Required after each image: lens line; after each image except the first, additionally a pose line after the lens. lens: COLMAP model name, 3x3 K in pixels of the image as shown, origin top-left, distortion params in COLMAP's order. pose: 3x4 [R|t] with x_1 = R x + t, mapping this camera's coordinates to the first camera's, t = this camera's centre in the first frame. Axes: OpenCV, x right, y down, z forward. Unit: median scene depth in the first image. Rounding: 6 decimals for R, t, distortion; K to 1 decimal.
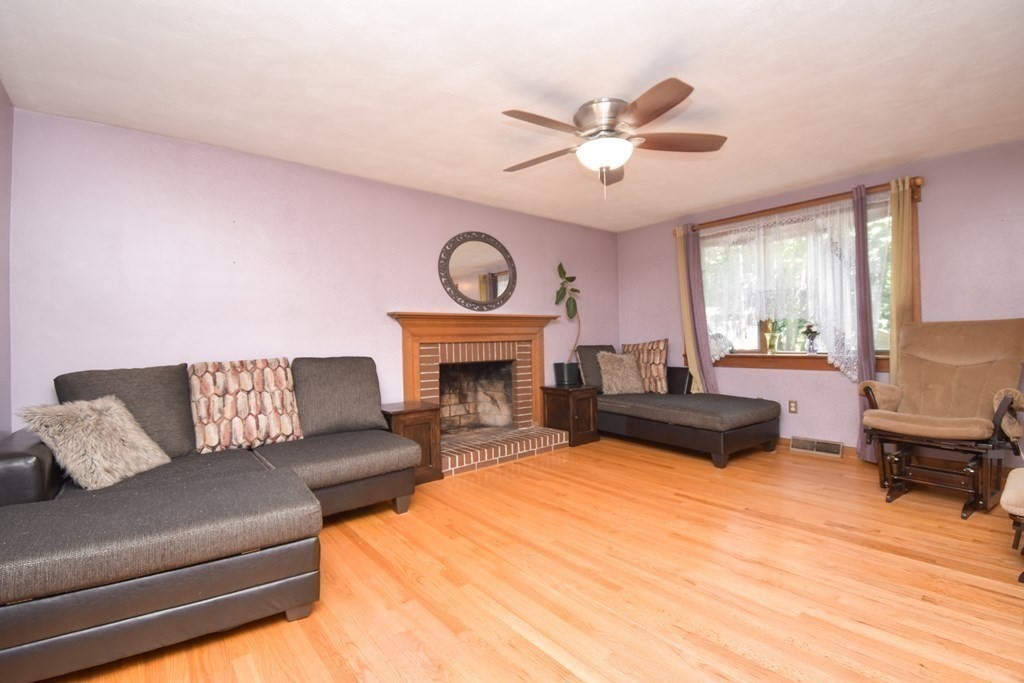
lens RADIAL K [[458.8, 0, 512.8], [0, 458.8, 338.0], [0, 0, 1]] dist [0.005326, -0.016860]
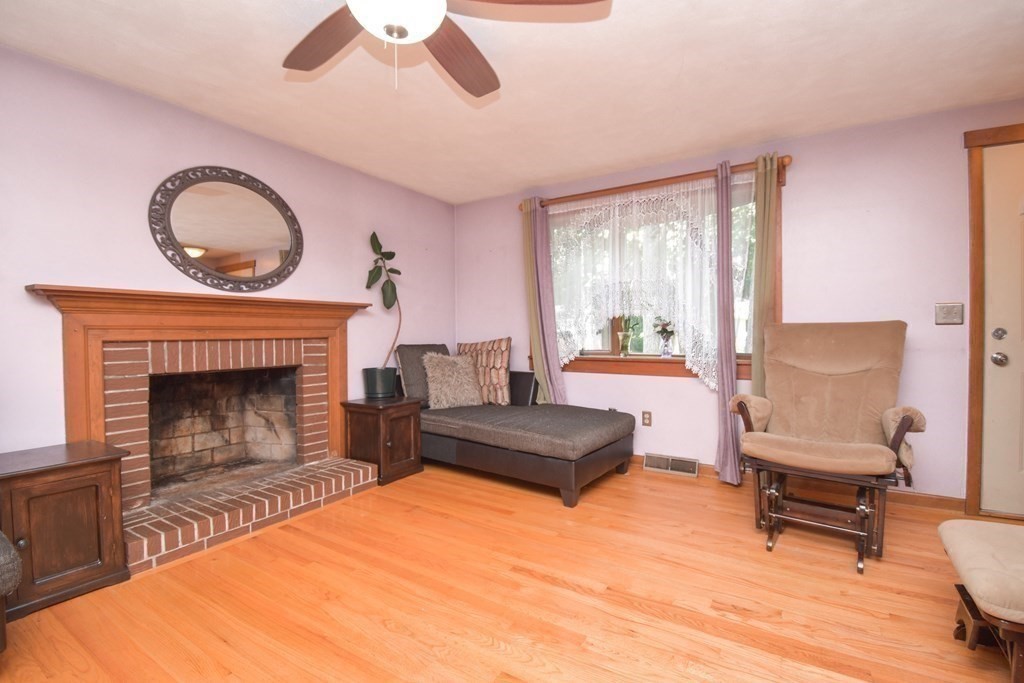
lens RADIAL K [[458.8, 0, 519.2], [0, 458.8, 337.9], [0, 0, 1]] dist [0.005326, -0.016860]
pose [[0.945826, 0.010725, 0.324497, 0.106223], [-0.014373, 0.999858, 0.008849, -0.005326], [-0.324356, -0.013034, 0.945845, 0.272719]]
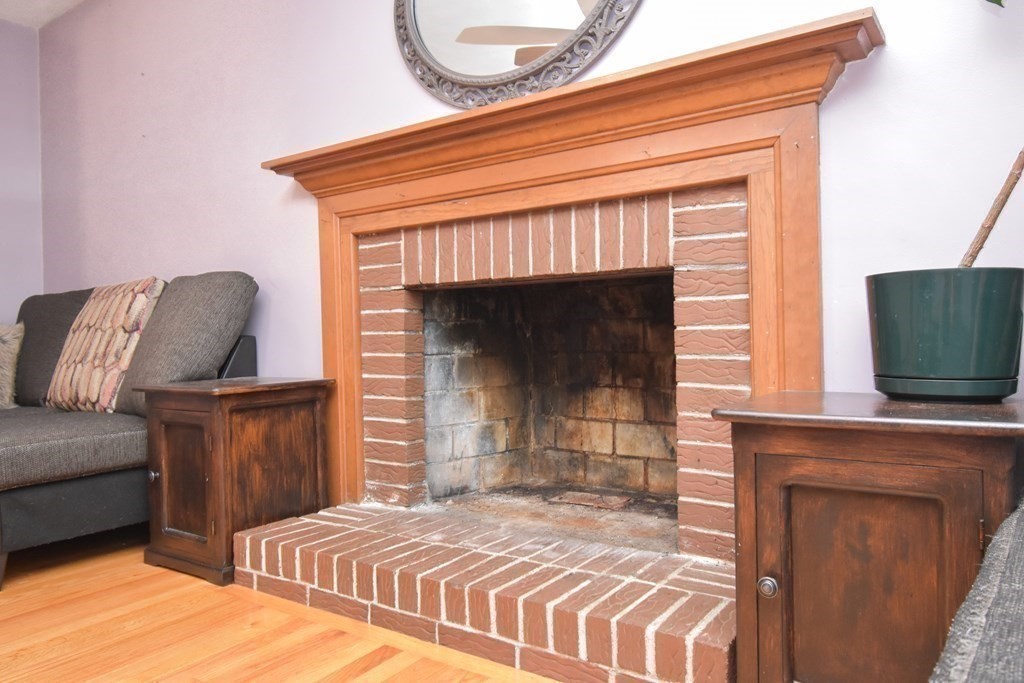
lens RADIAL K [[708.0, 0, 513.2], [0, 708.0, 338.1], [0, 0, 1]] dist [-0.004876, -0.007221]
pose [[0.277165, 0.022854, -0.960550, 0.397675], [0.019689, 0.999372, 0.029458, 0.081321], [0.960620, -0.027077, 0.276541, 0.931525]]
